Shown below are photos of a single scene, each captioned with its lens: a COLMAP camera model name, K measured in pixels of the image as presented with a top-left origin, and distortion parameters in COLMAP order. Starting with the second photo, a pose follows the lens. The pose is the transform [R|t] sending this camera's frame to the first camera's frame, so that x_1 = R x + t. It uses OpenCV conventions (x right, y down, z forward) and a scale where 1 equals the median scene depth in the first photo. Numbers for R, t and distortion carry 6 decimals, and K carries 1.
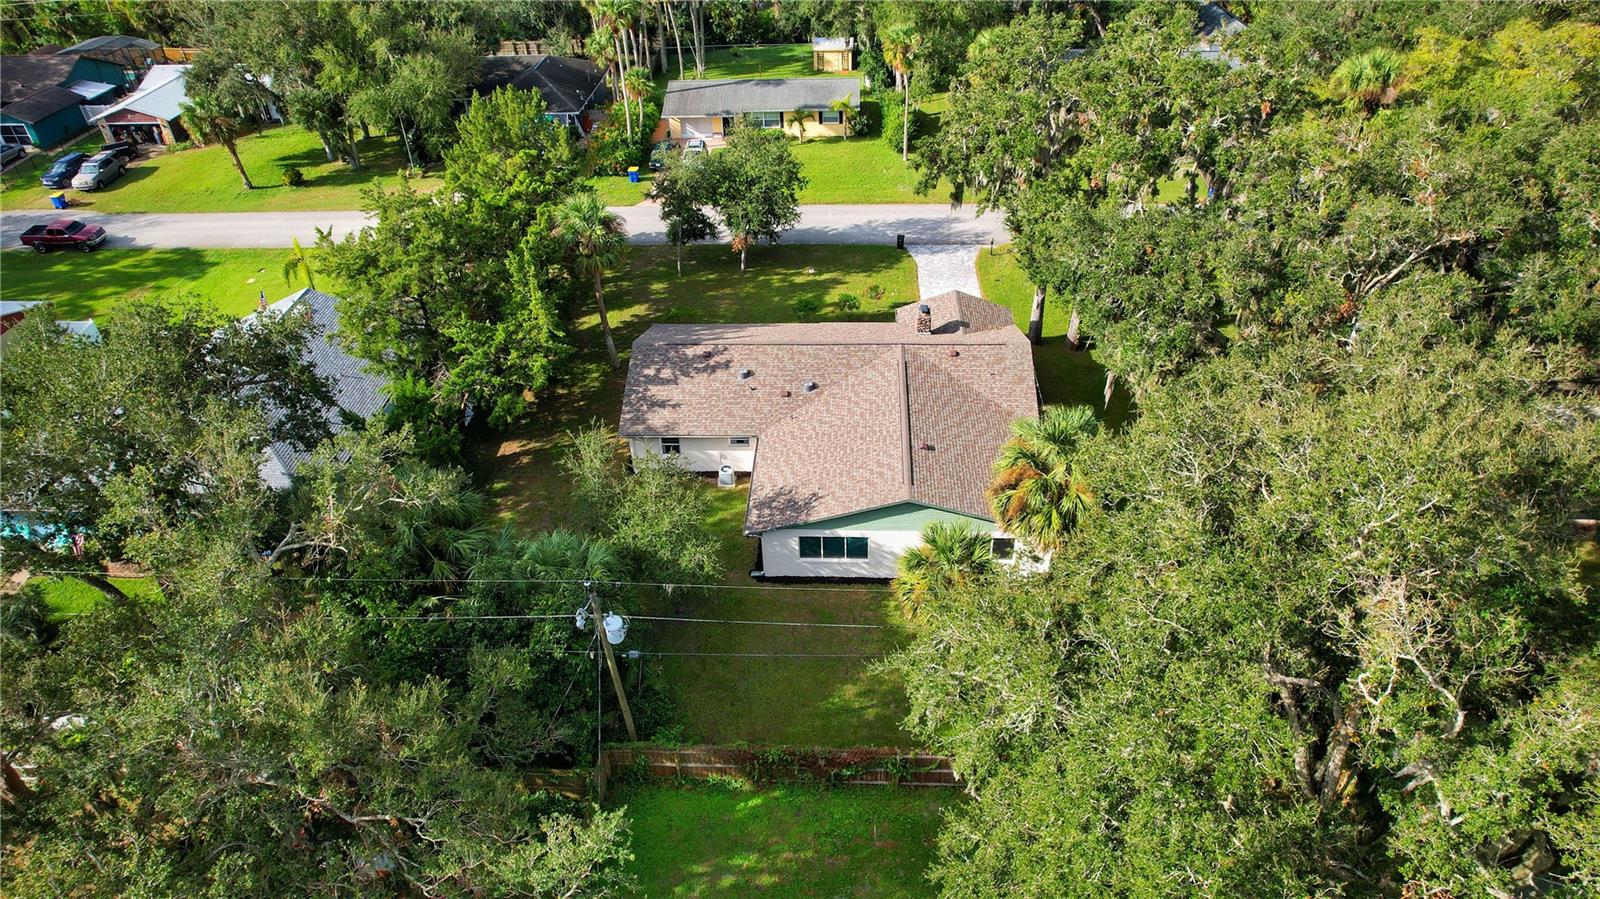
lens RADIAL K [[1024.0, 0, 795.6], [0, 1024.0, 450.0], [0, 0, 1]] dist [-0.088534, 0.073754]
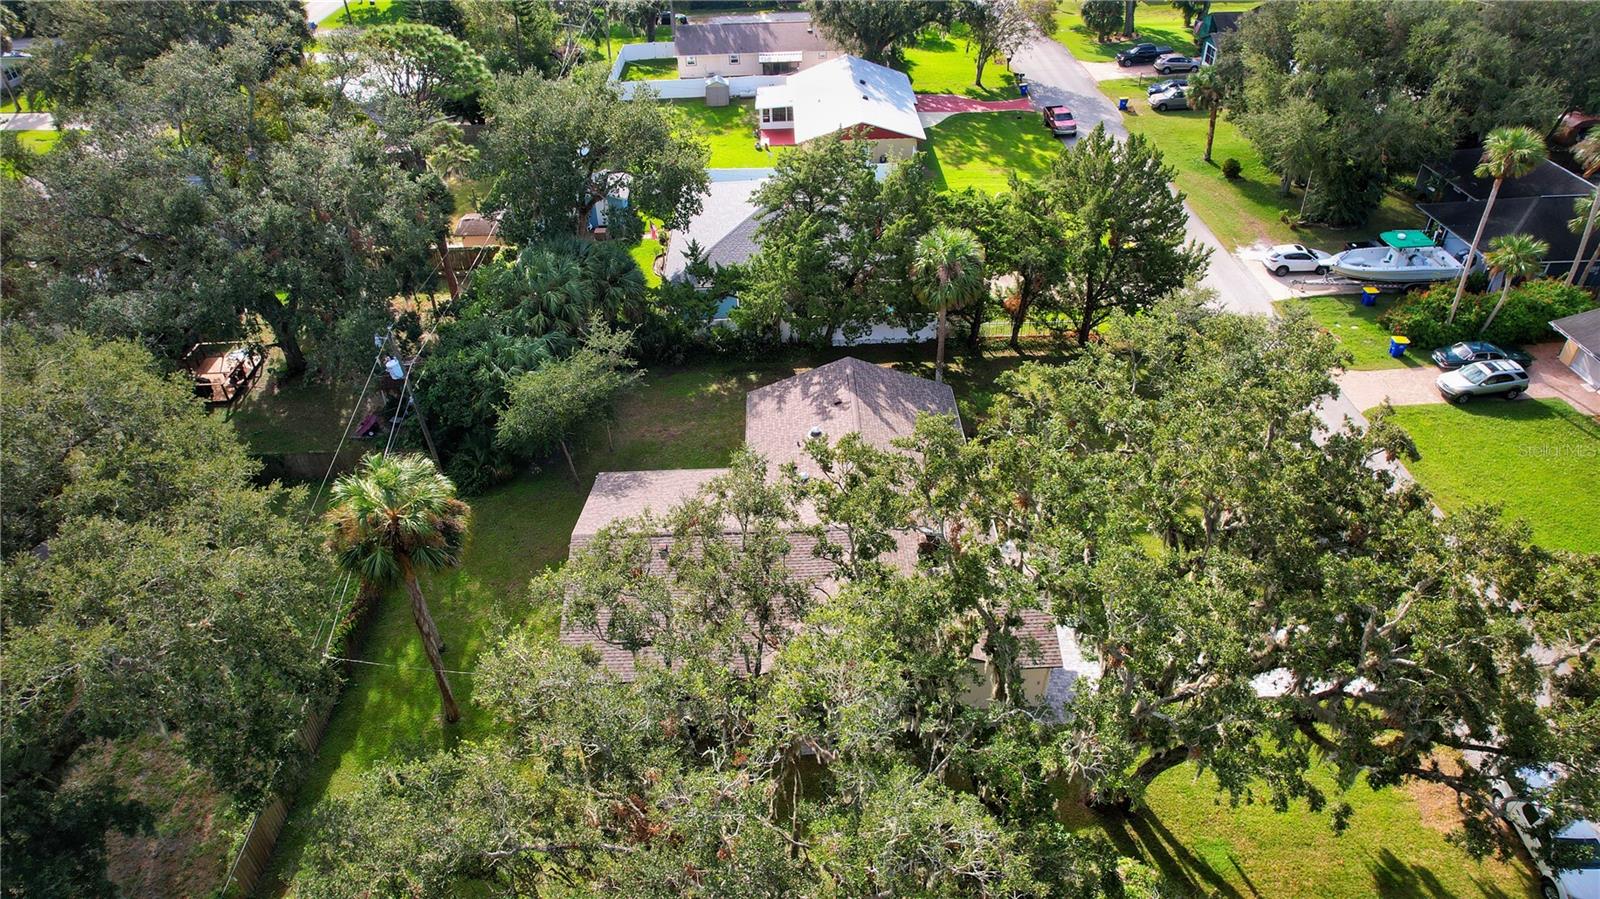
lens RADIAL K [[1024.0, 0, 795.6], [0, 1024.0, 450.0], [0, 0, 1]] dist [-0.088534, 0.073754]
pose [[0.082933, 0.612814, -0.785863, 0.713302], [-0.577254, 0.672352, 0.463380, -0.496138], [0.812342, 0.415213, 0.409510, 0.584519]]
